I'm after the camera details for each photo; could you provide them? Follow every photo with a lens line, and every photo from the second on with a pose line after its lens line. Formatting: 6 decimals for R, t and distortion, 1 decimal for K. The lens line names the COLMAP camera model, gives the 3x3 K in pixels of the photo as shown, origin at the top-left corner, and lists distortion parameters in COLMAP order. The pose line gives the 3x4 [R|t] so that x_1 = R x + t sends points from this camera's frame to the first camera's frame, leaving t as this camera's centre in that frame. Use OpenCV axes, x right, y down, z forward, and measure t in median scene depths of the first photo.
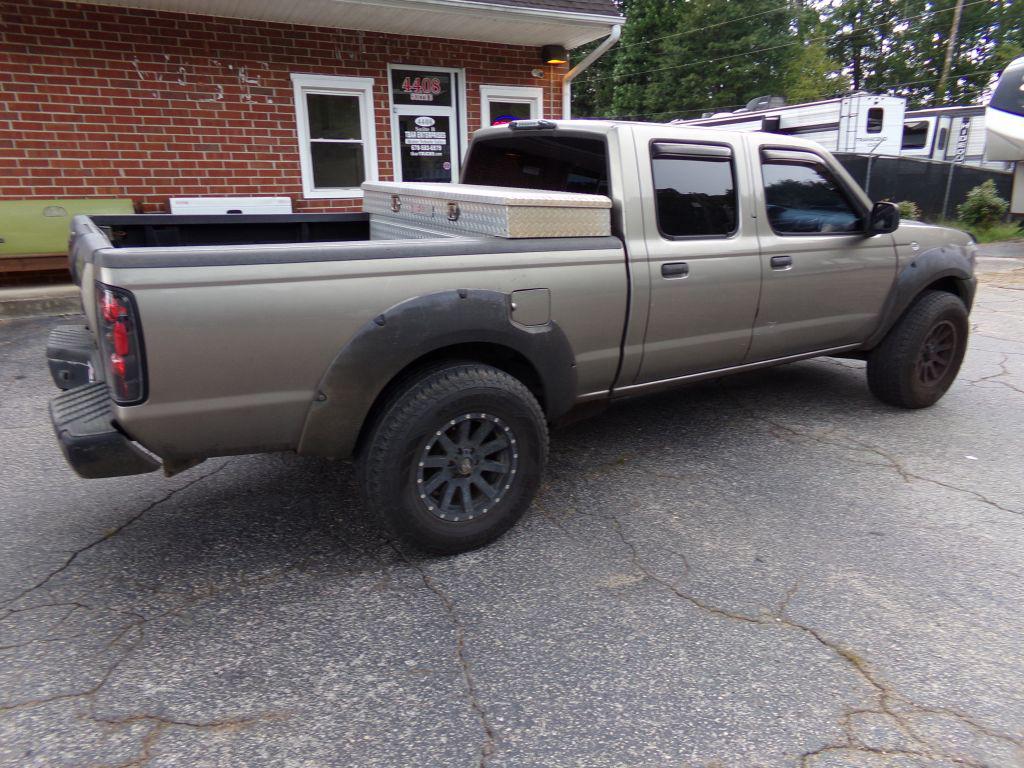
lens RADIAL K [[685.9, 0, 507.7], [0, 685.9, 382.9], [0, 0, 1]] dist [0.010680, 0.003476]
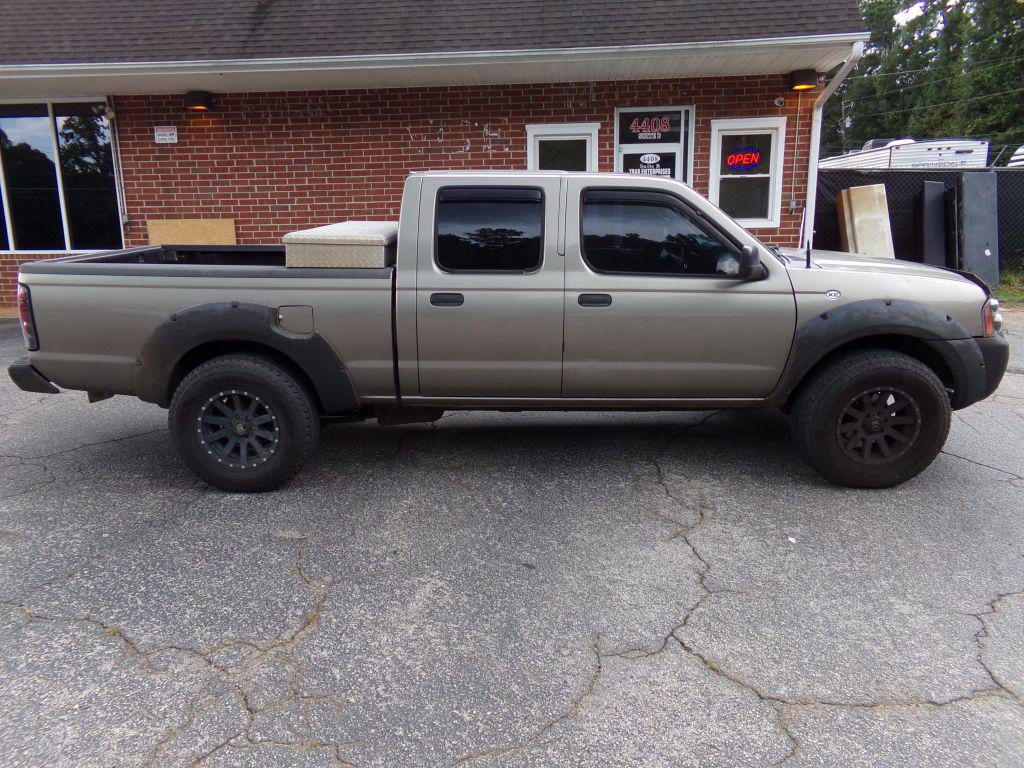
lens RADIAL K [[697.6, 0, 508.1], [0, 697.6, 388.4], [0, 0, 1]] dist [-0.063595, 0.106353]
pose [[0.838099, 0.125109, -0.530979, 0.334094], [-0.143930, 0.989570, 0.005982, -0.013616], [0.526189, 0.071410, 0.847364, 0.028692]]
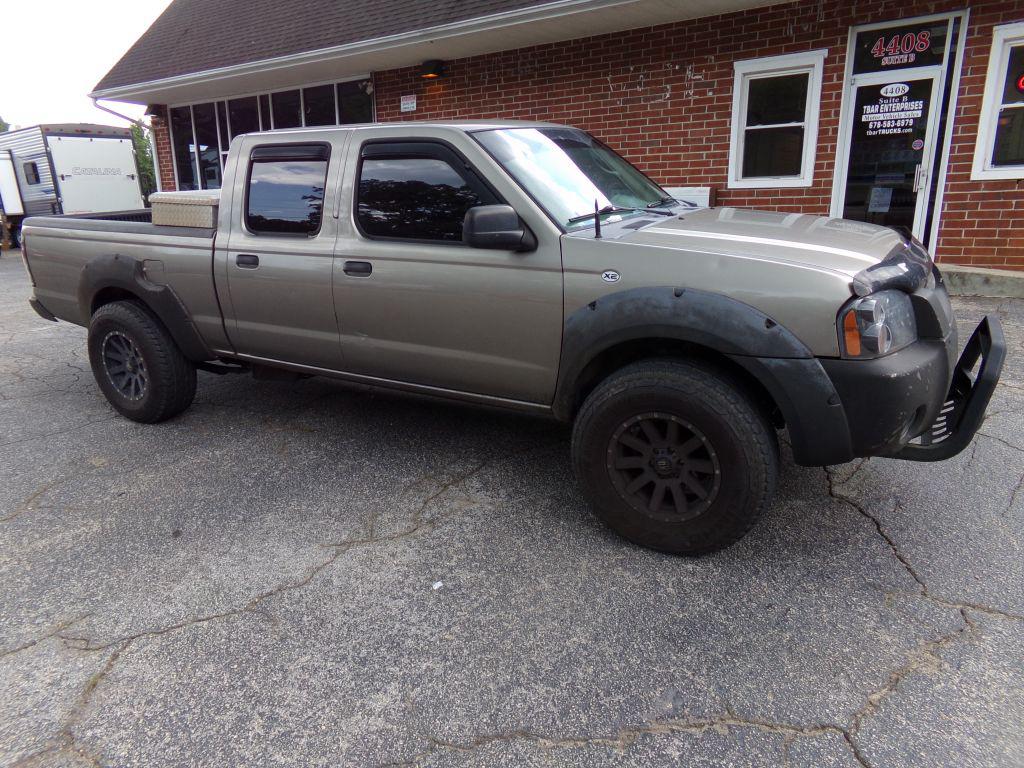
lens RADIAL K [[690.1, 0, 508.3], [0, 690.1, 384.8], [0, 0, 1]] dist [0.004463, 0.008441]
pose [[0.444777, 0.242549, -0.862173, 0.513400], [-0.223022, 0.962304, 0.155665, -0.084034], [0.867430, 0.123047, 0.482105, 0.293835]]
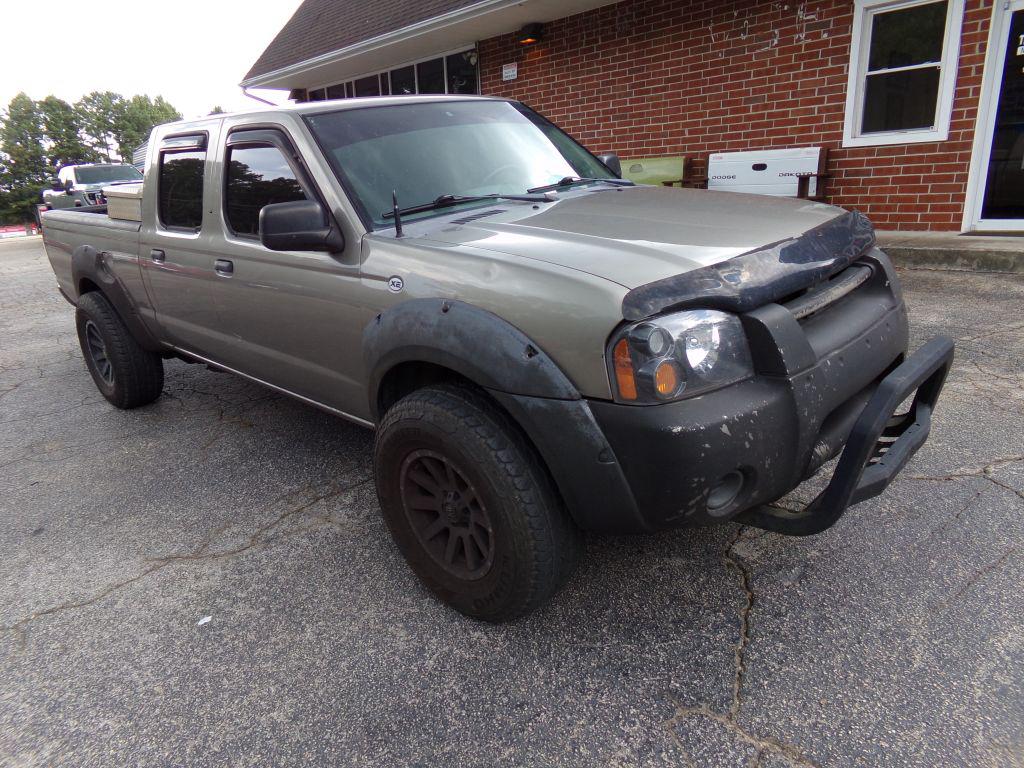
lens RADIAL K [[685.9, 0, 507.7], [0, 685.9, 382.9], [0, 0, 1]] dist [0.010680, 0.003476]
pose [[0.212101, 0.293514, -0.932128, 0.516328], [-0.204727, 0.946010, 0.251301, -0.128258], [0.955563, 0.137531, 0.260740, 0.444058]]
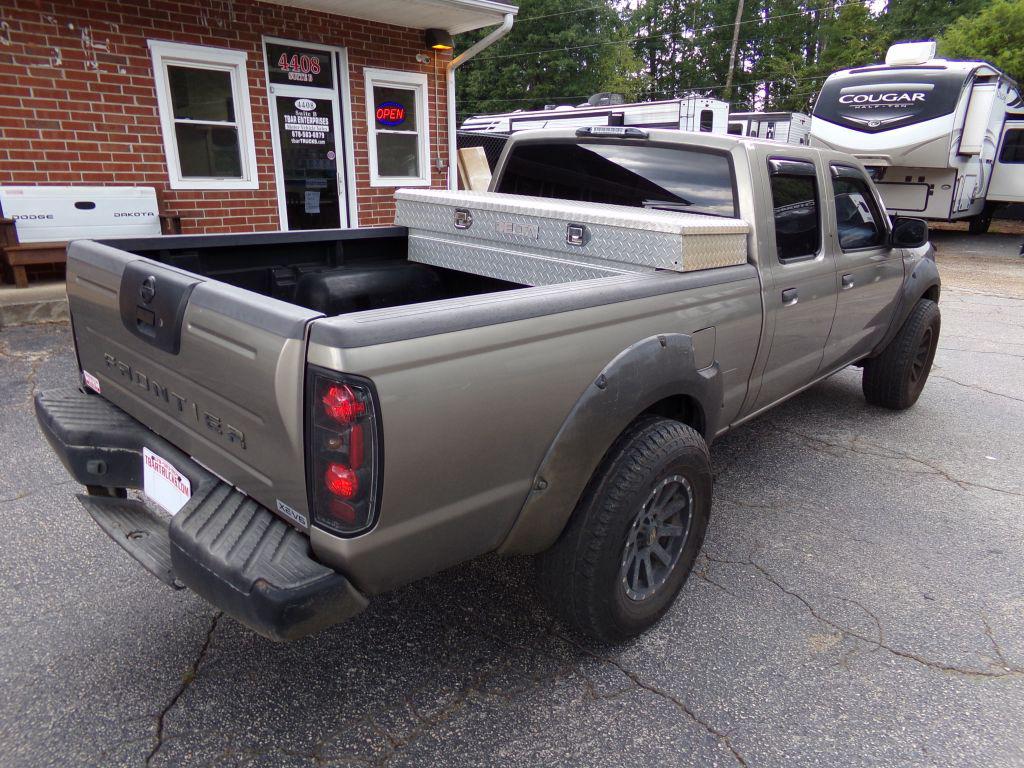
lens RADIAL K [[685.9, 0, 507.7], [0, 685.9, 382.9], [0, 0, 1]] dist [0.010680, 0.003476]
pose [[0.963362, -0.056674, 0.262147, -0.136545], [0.051129, 0.998301, 0.027931, -0.031915], [-0.263284, -0.013505, 0.964624, 0.065030]]
